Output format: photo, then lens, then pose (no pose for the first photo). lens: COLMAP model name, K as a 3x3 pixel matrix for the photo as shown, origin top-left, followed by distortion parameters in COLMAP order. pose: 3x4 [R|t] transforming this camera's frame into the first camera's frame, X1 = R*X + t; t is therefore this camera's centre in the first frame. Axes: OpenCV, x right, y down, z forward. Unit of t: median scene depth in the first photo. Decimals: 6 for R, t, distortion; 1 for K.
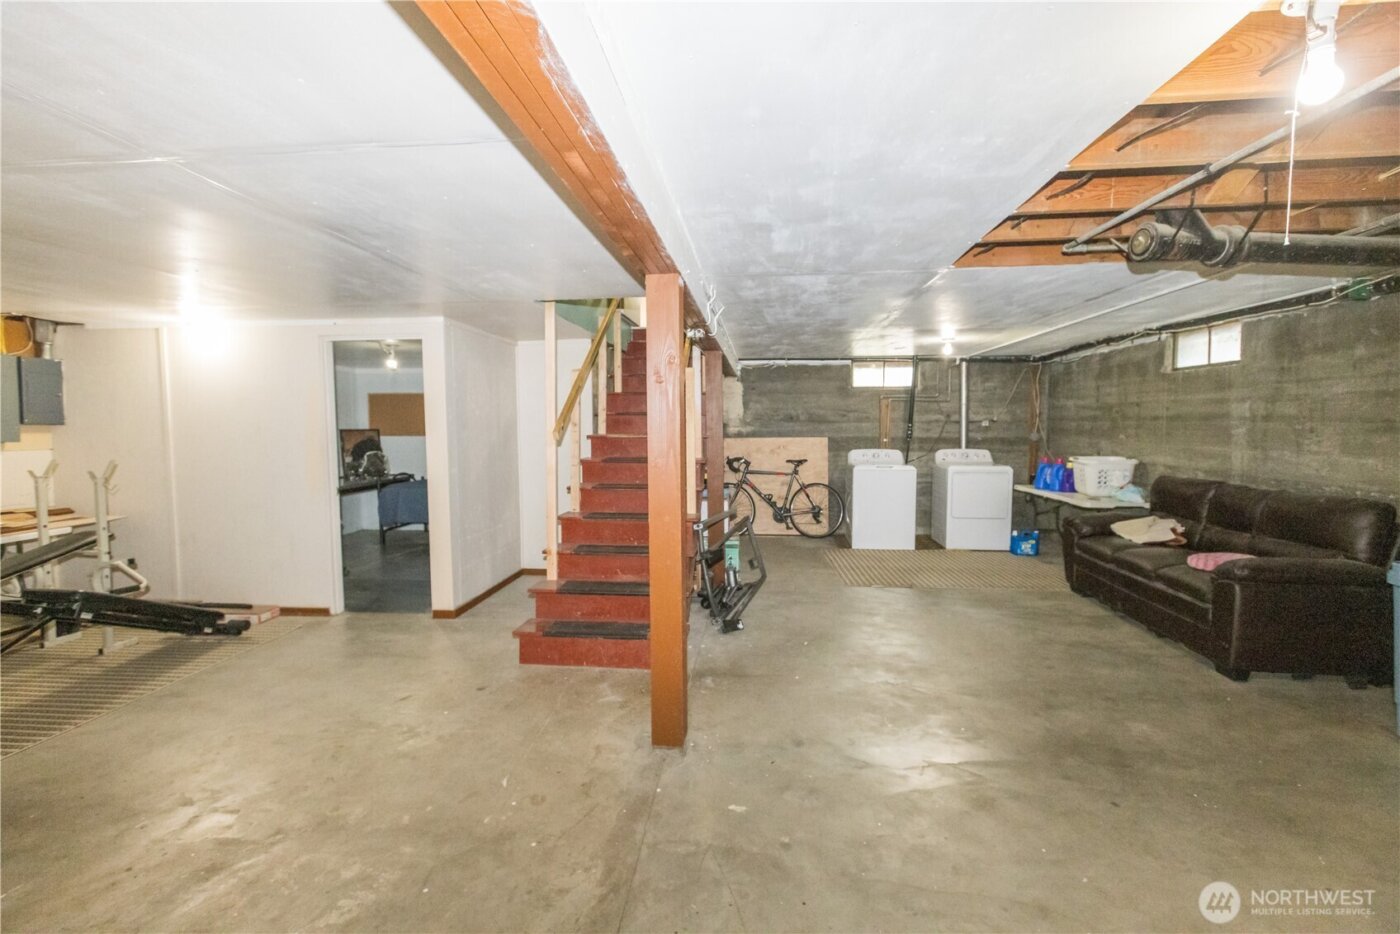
lens RADIAL K [[633.6, 0, 702.7], [0, 633.6, 459.7], [0, 0, 1]] dist [0.004621, -0.000162]
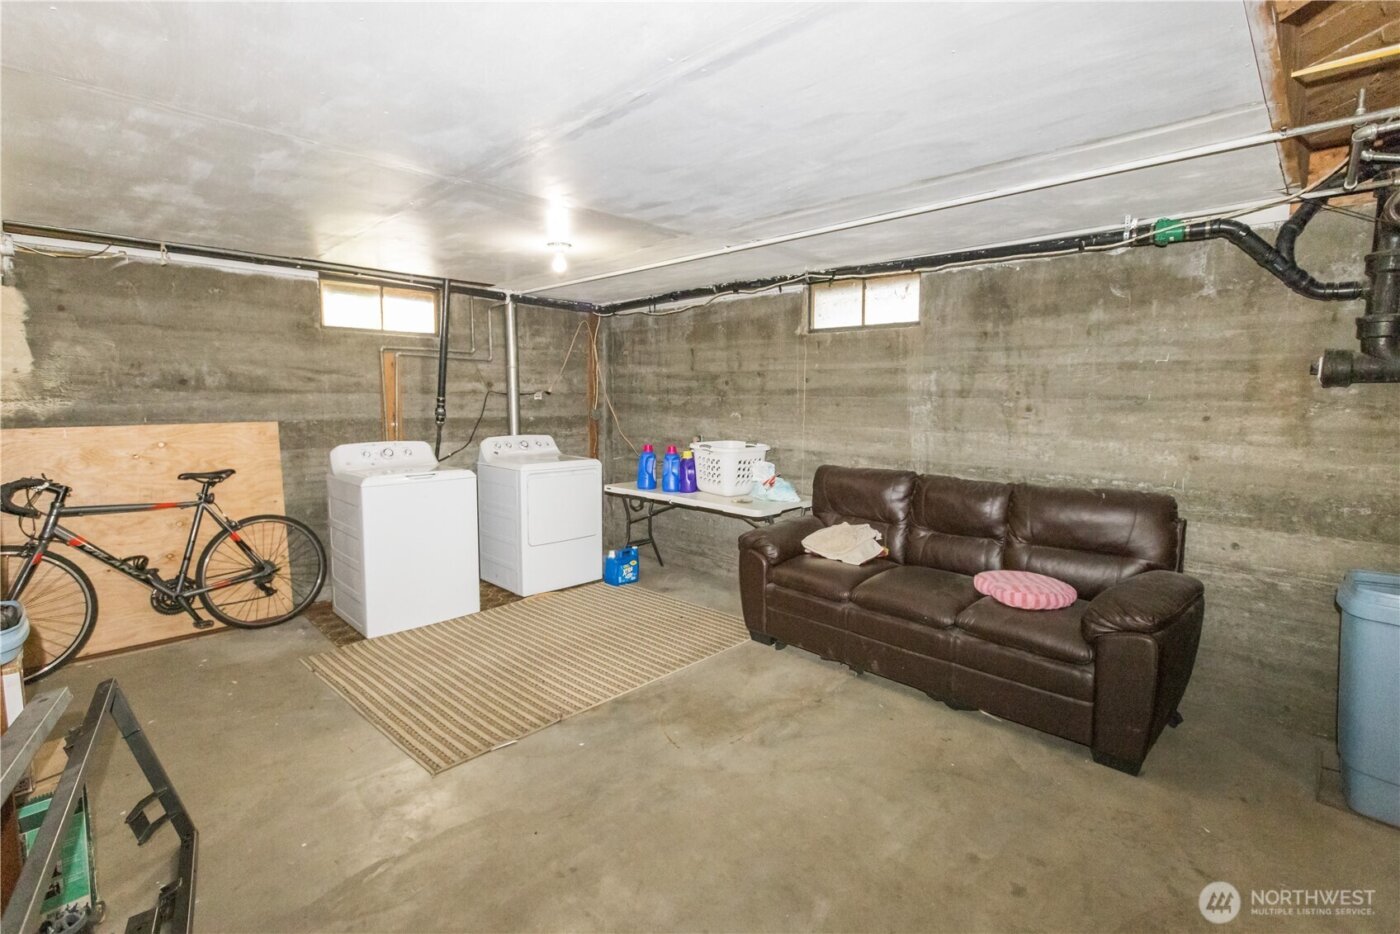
lens RADIAL K [[640.0, 0, 698.7], [0, 640.0, 458.8], [0, 0, 1]] dist [-0.000158, -0.000883]
pose [[0.629120, -0.068377, 0.774295, 0.013342], [0.036705, 0.997626, 0.058275, -0.026063], [-0.776441, -0.008242, 0.630136, 0.468391]]
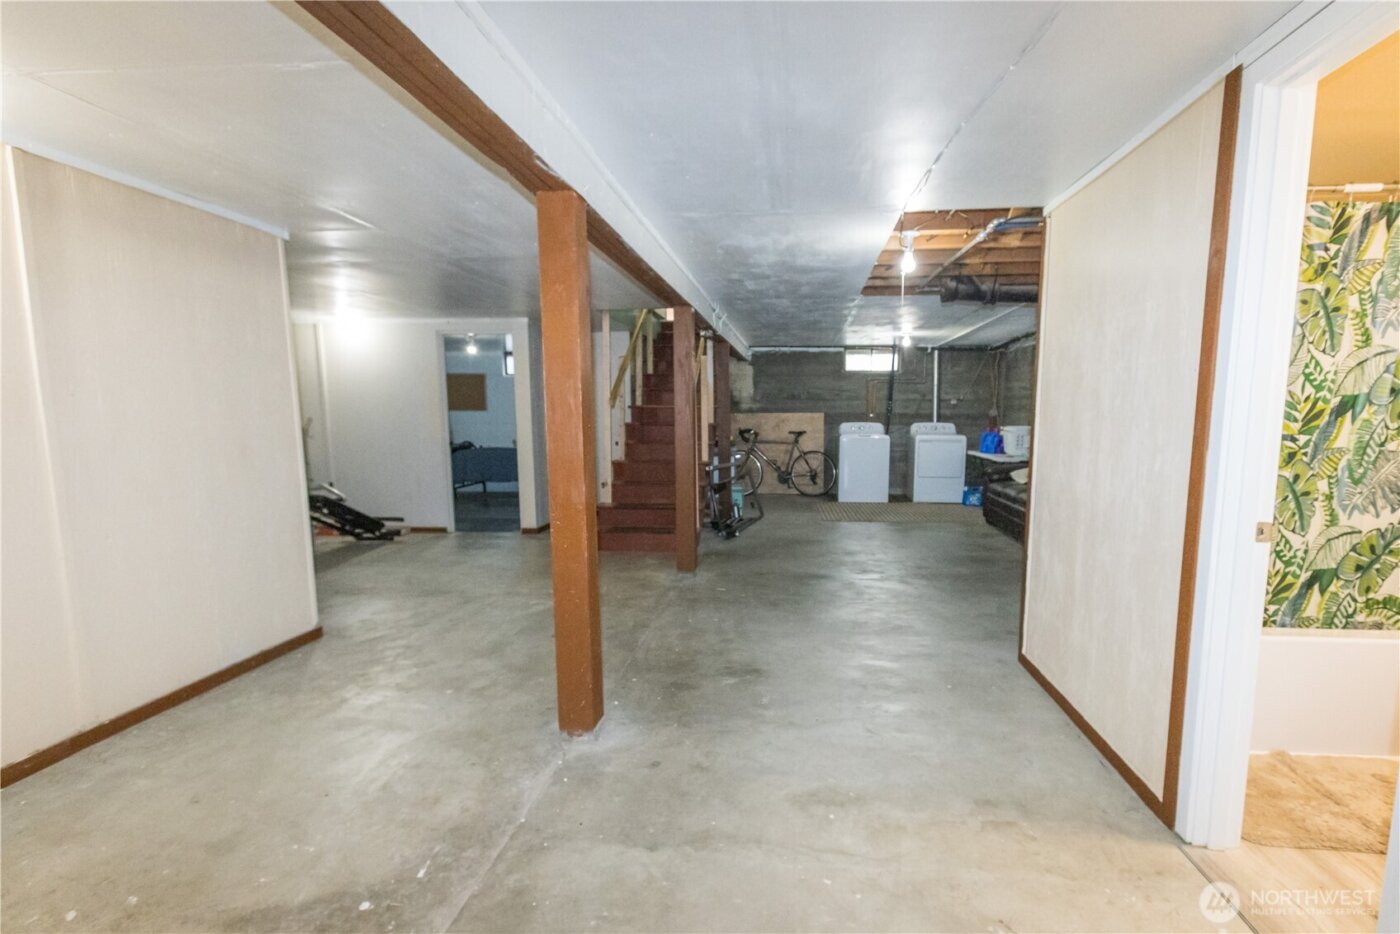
lens RADIAL K [[723.9, 0, 748.0], [0, 723.9, 498.6], [0, 0, 1]] dist [0.000448, -0.000449]
pose [[0.999823, 0.003003, 0.018552, 0.032913], [-0.004155, 0.998044, 0.062373, 0.046669], [-0.018328, -0.062439, 0.997880, -0.414481]]
